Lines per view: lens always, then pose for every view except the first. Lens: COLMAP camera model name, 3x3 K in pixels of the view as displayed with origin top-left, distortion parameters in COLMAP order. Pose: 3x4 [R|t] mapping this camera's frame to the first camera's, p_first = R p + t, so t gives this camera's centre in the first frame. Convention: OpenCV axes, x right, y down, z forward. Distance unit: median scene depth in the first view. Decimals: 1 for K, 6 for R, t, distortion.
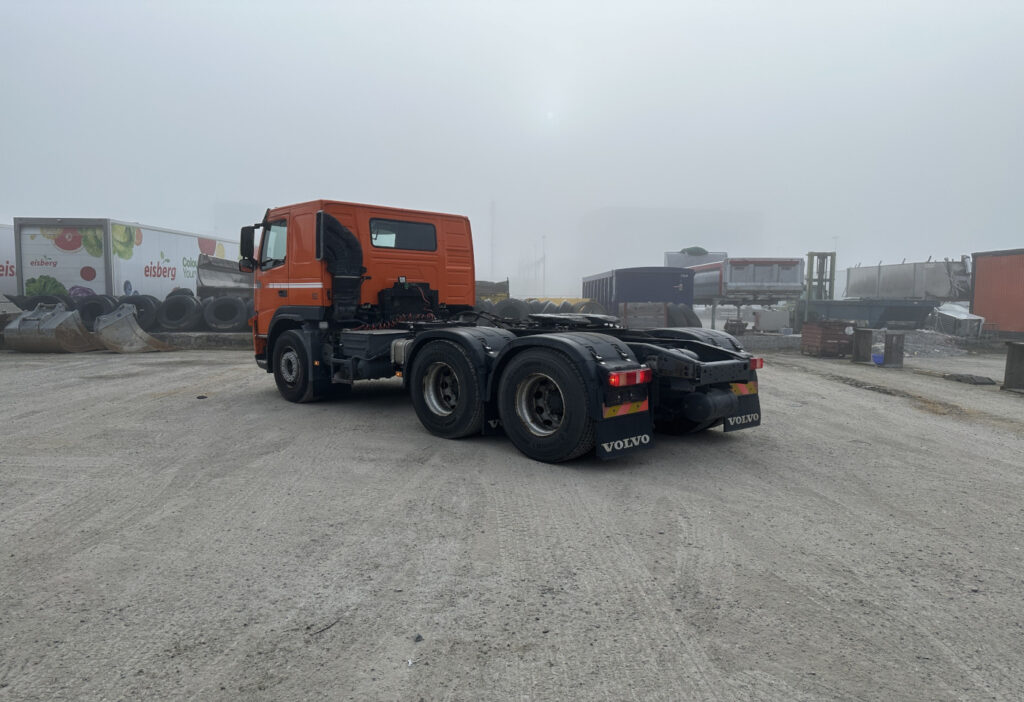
lens RADIAL K [[720.6, 0, 517.8], [0, 720.6, 353.8], [0, 0, 1]] dist [0.032382, -0.043411]
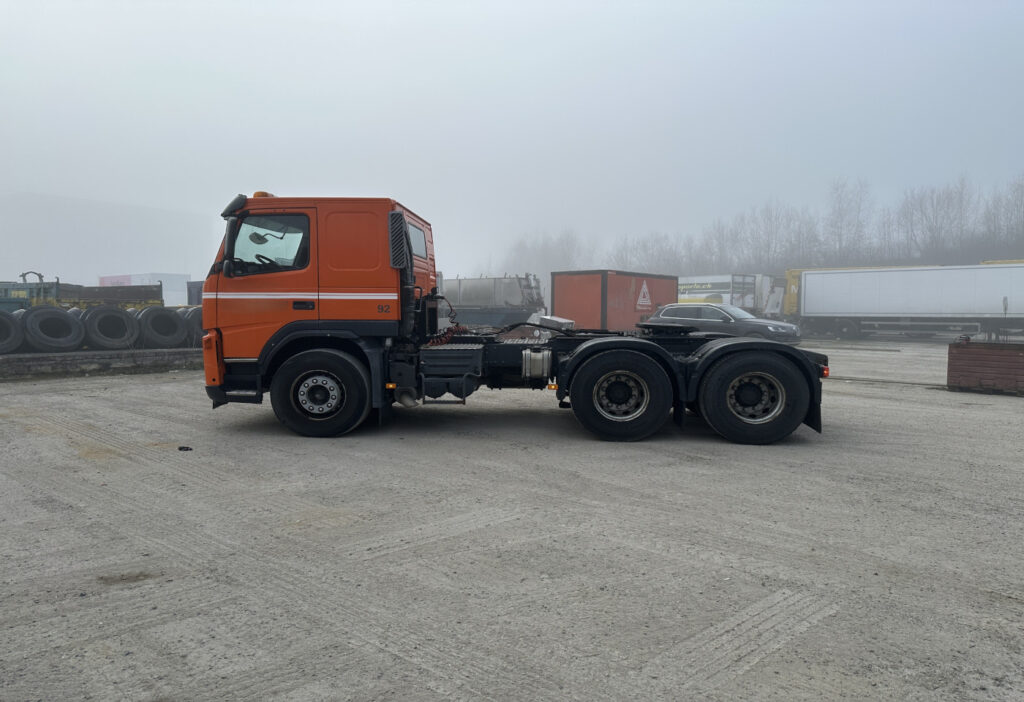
lens RADIAL K [[720.6, 0, 520.3], [0, 720.6, 342.9], [0, 0, 1]] dist [0.032382, -0.043411]
pose [[0.719662, -0.035707, 0.693406, -0.885384], [0.051510, 0.998670, -0.002033, -0.033422], [-0.692411, 0.037181, 0.720544, 0.306932]]
